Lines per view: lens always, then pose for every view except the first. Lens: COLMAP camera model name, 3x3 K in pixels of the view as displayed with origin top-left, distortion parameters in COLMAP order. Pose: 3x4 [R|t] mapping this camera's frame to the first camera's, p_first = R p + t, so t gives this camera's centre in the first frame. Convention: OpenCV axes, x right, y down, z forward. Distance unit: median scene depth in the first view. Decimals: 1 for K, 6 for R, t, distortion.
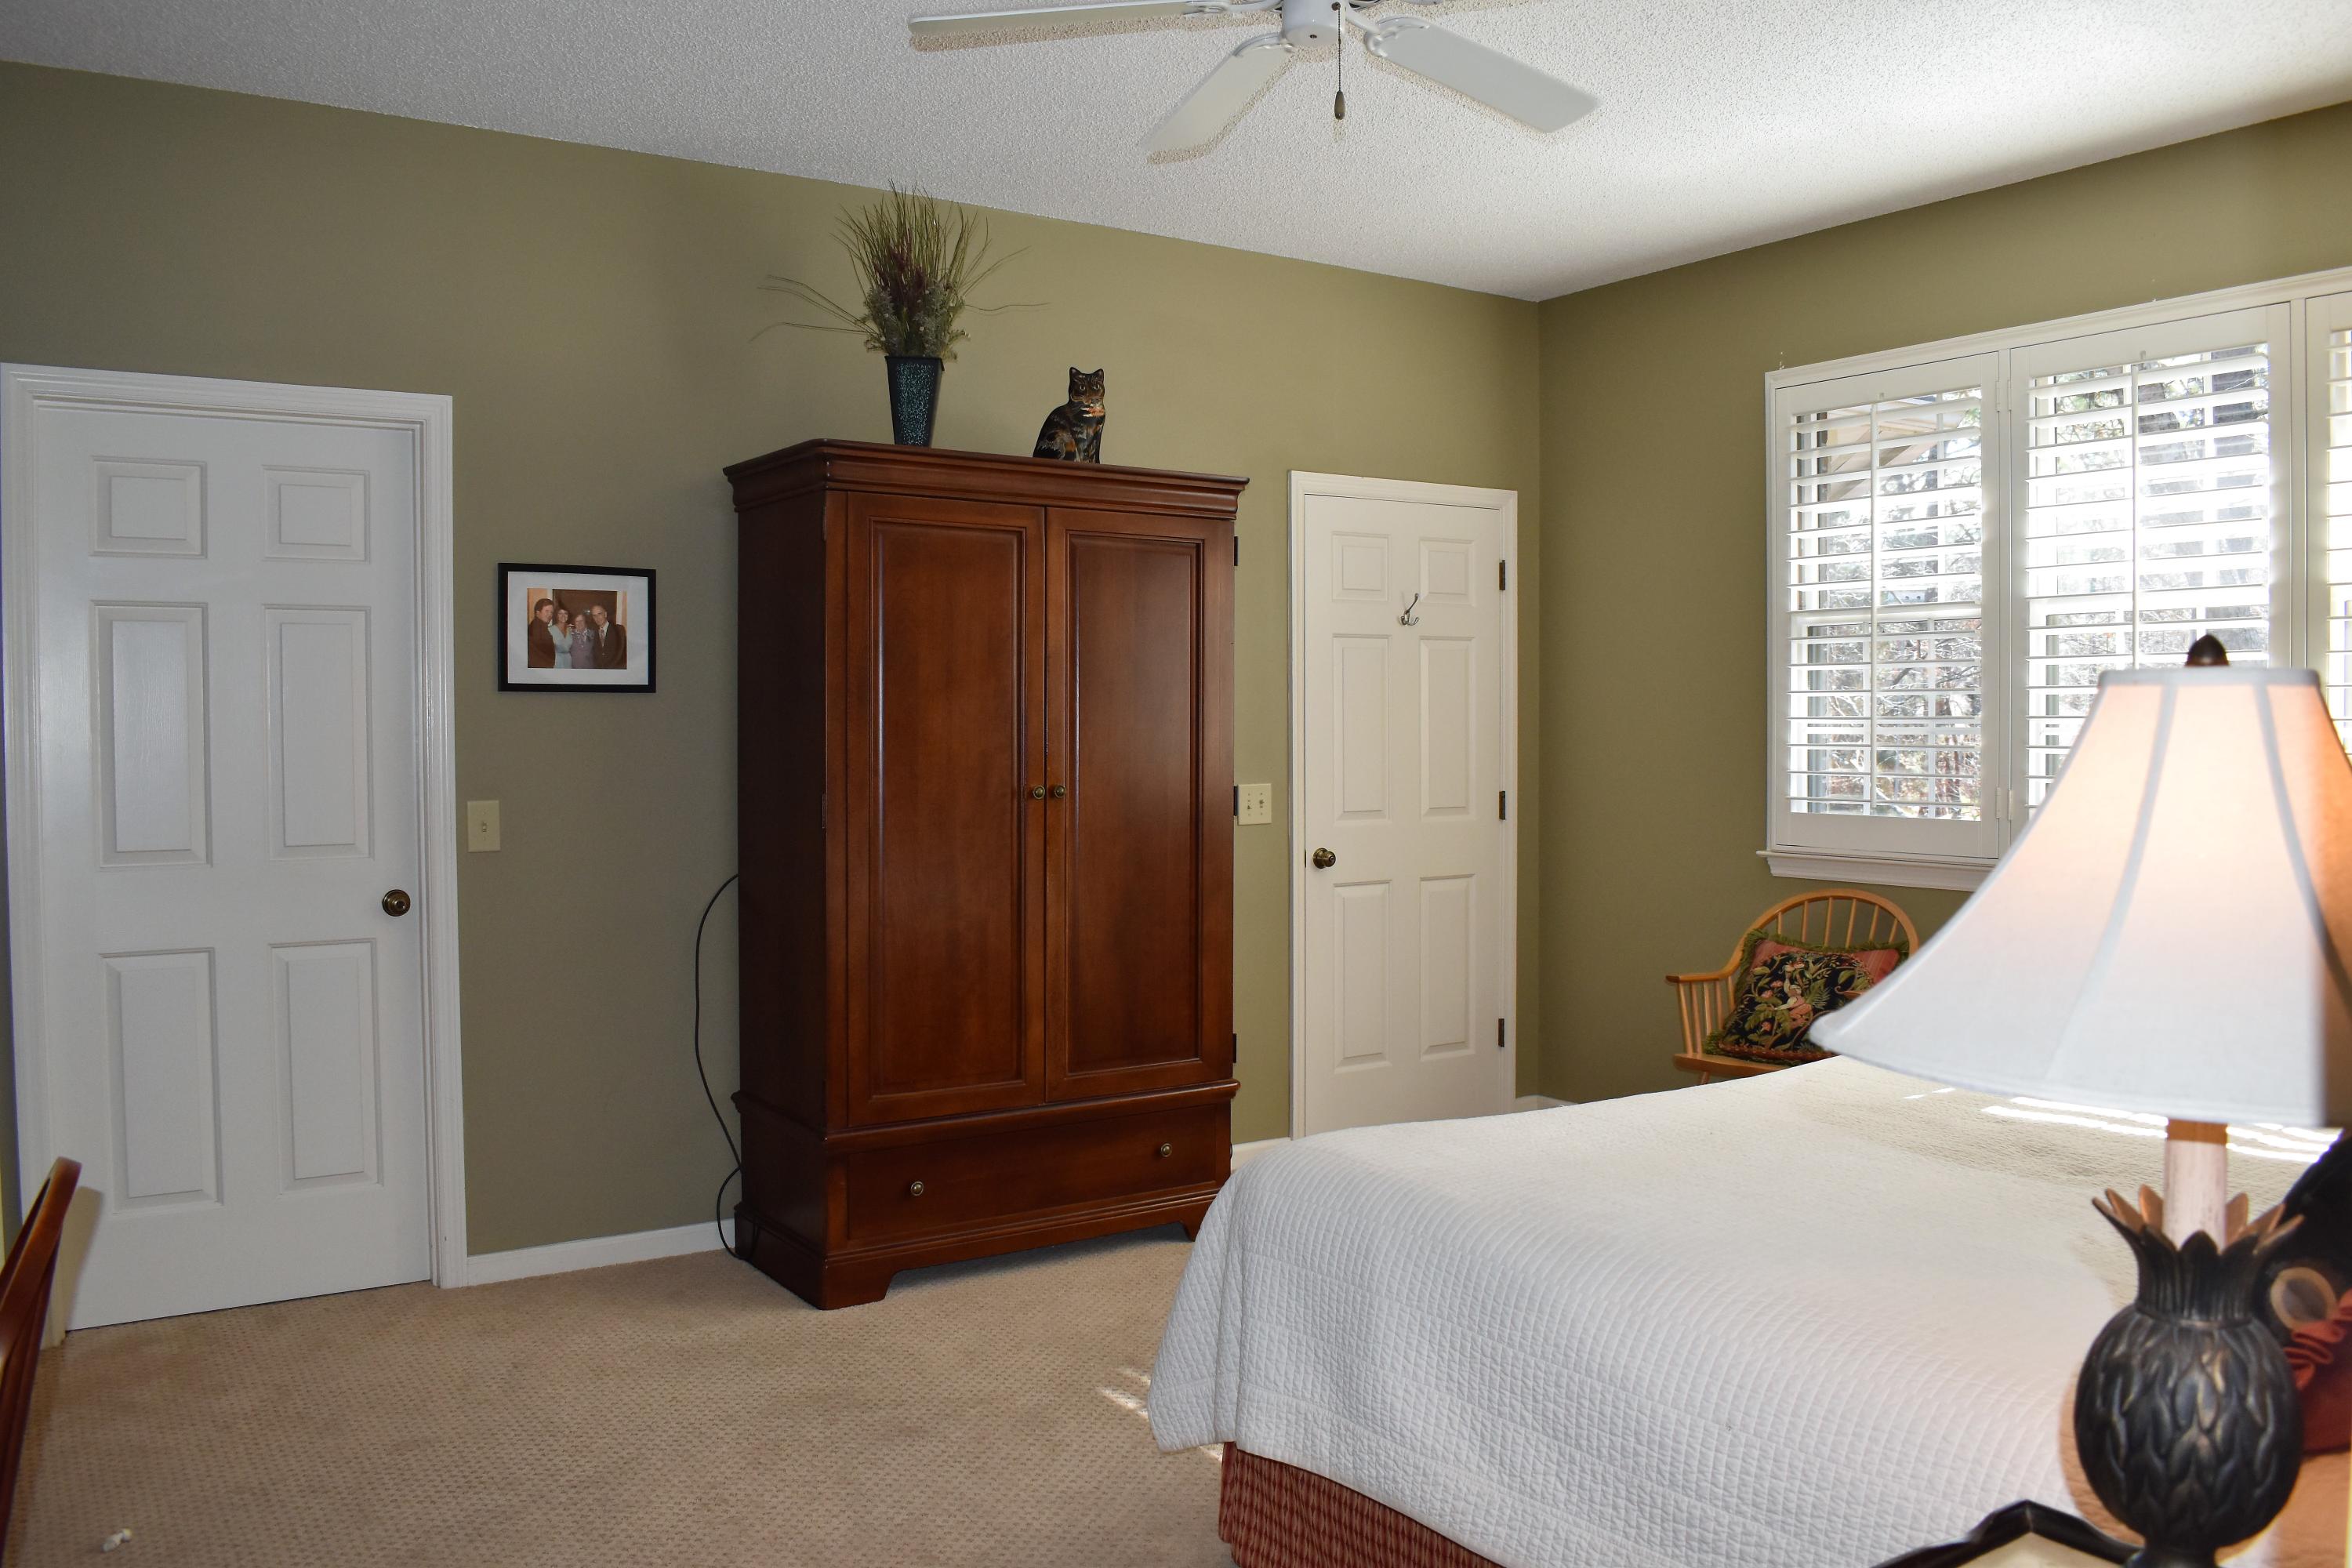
lens RADIAL K [[1862.2, 0, 1179.9], [0, 1862.2, 779.4], [0, 0, 1]] dist [-0.091661, 0.018157]
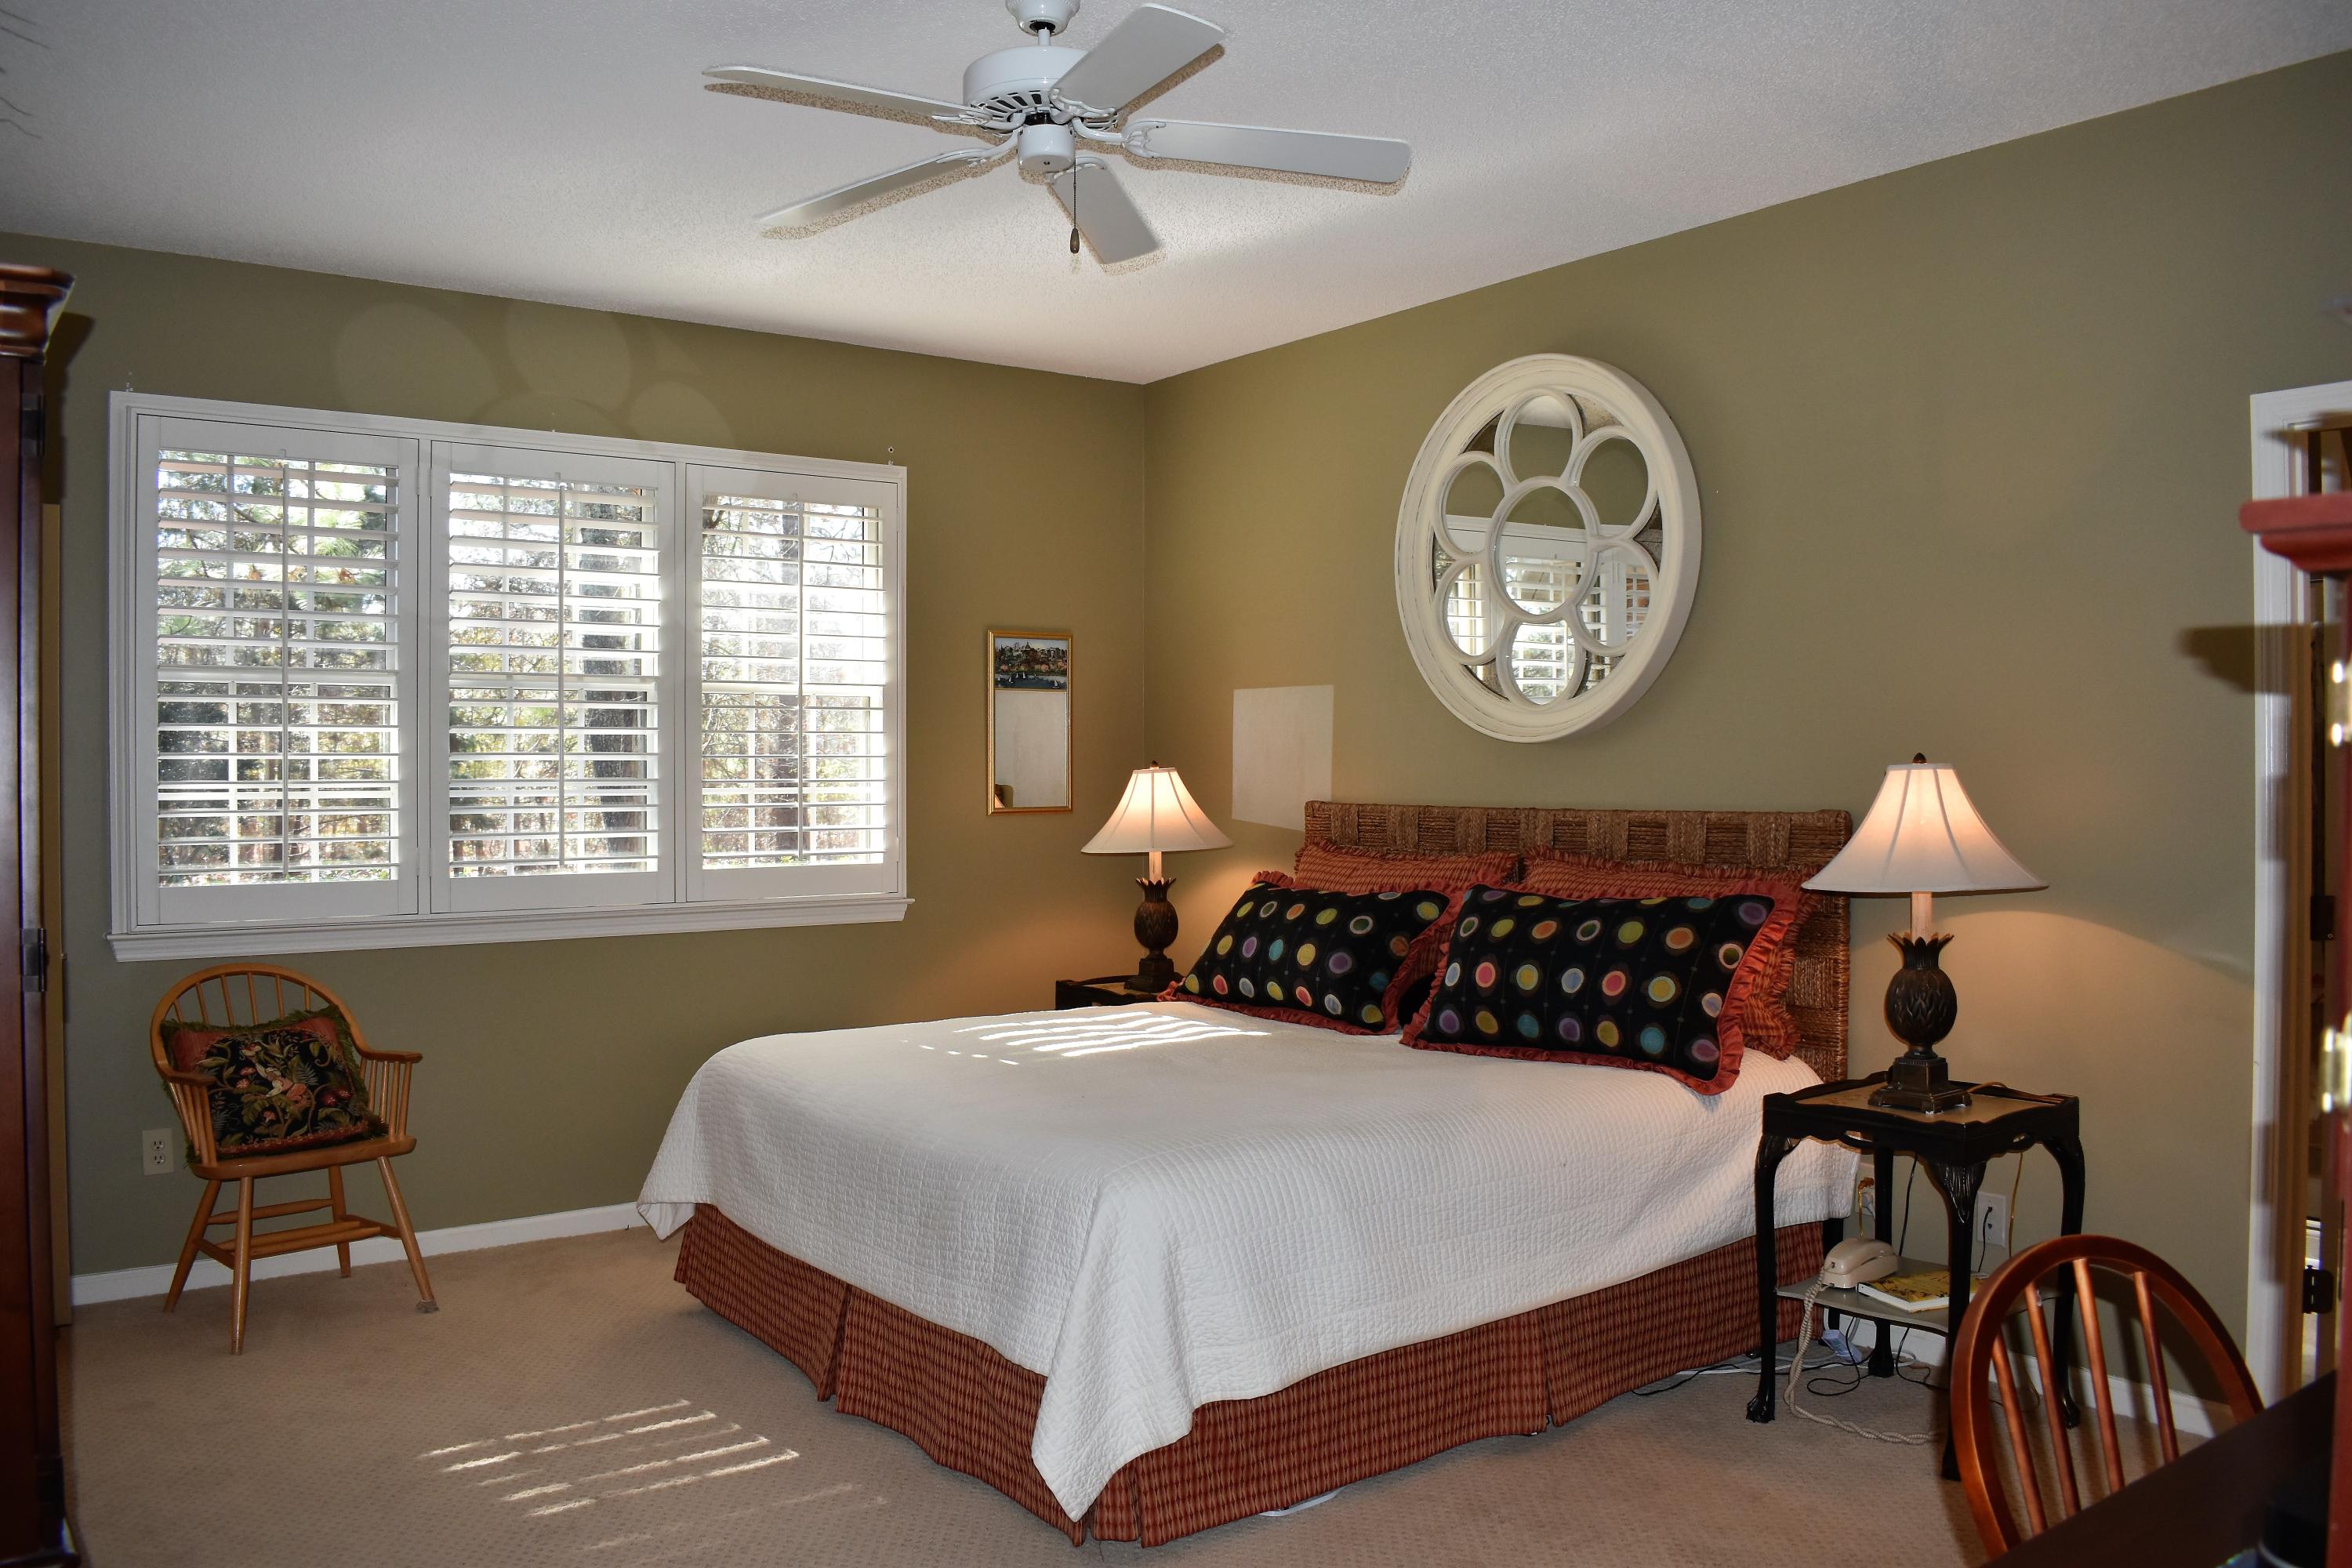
lens RADIAL K [[1862.2, 0, 1178.9], [0, 1862.2, 778.9], [0, 0, 1]] dist [-0.091661, 0.018157]
pose [[-0.067212, -0.003205, 0.997734, -0.627385], [0.036848, 0.999305, 0.005692, -0.023535], [-0.997058, 0.037148, -0.067047, 0.605677]]
